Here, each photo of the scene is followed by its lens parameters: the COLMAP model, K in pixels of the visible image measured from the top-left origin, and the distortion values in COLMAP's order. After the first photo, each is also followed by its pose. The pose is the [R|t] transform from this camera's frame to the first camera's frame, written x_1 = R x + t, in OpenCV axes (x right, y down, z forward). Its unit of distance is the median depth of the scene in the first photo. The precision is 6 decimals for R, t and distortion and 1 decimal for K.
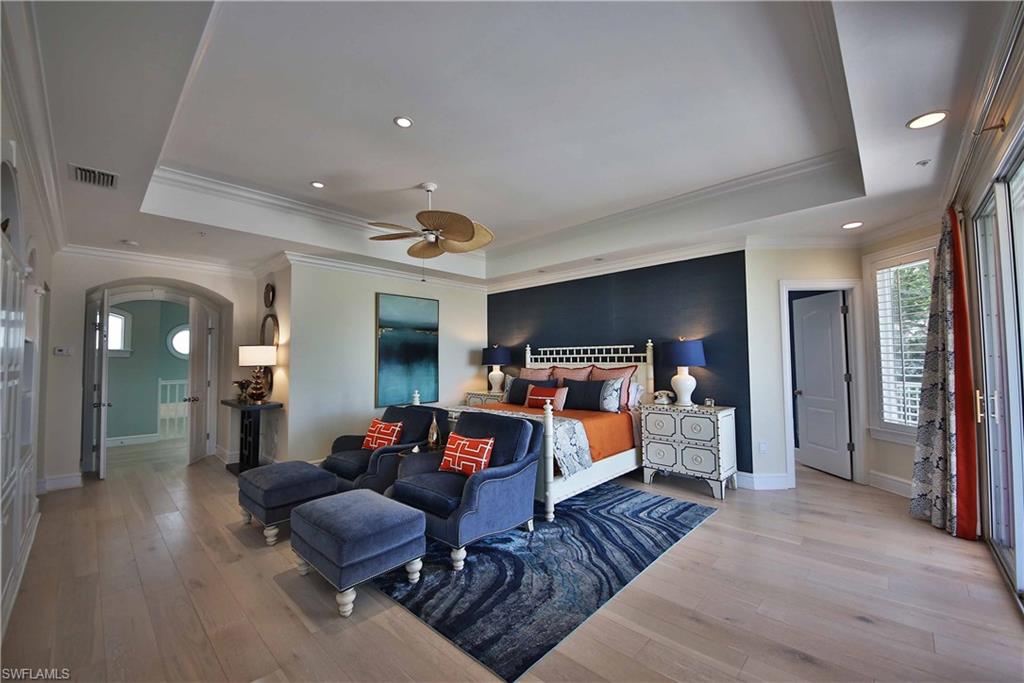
lens RADIAL K [[399.4, 0, 513.6], [0, 399.4, 347.0], [0, 0, 1]] dist [0.001221, -0.000523]
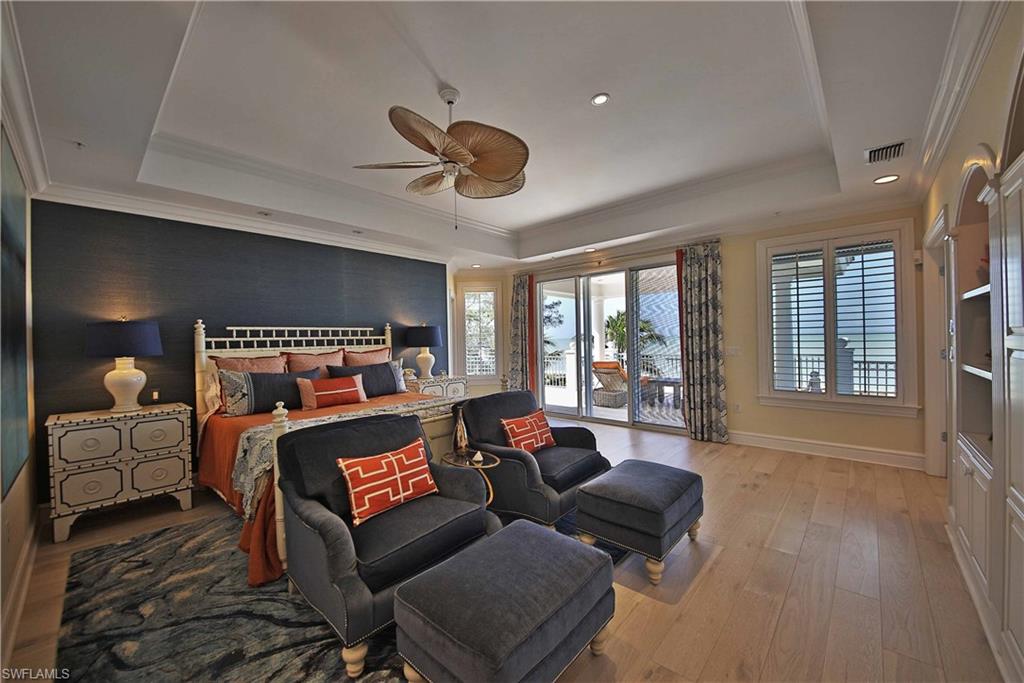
lens RADIAL K [[381.2, 0, 514.5], [0, 381.2, 338.4], [0, 0, 1]] dist [0.003027, -0.000351]
pose [[-0.020610, 0.009011, 0.999747, -0.600119], [-0.013361, 0.999868, -0.009288, 0.023589], [-0.999698, -0.013549, -0.020487, 0.603481]]
